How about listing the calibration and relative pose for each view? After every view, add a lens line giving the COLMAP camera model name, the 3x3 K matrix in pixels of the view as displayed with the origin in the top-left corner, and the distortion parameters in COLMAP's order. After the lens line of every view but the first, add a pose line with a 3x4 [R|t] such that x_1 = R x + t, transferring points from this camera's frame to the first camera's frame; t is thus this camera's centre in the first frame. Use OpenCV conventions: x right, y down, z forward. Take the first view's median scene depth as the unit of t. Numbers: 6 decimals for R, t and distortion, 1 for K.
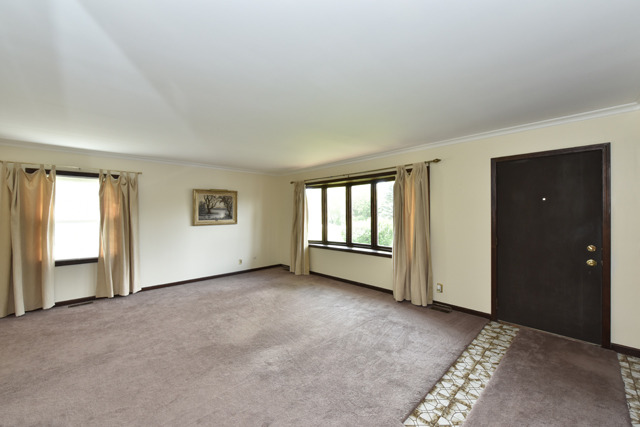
lens RADIAL K [[256.8, 0, 320.0], [0, 256.8, 213.5], [0, 0, 1]] dist [0.000190, -0.000153]
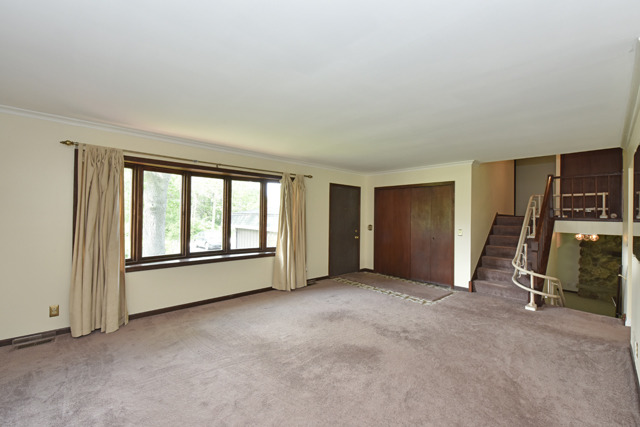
lens RADIAL K [[258.5, 0, 320.0], [0, 258.5, 213.5], [0, 0, 1]] dist [-0.037245, 0.000065]
pose [[0.029893, 0.009635, 0.999507, -0.882329], [-0.020533, 0.999748, -0.009024, 0.001112], [-0.999342, -0.020253, 0.030084, 0.872916]]
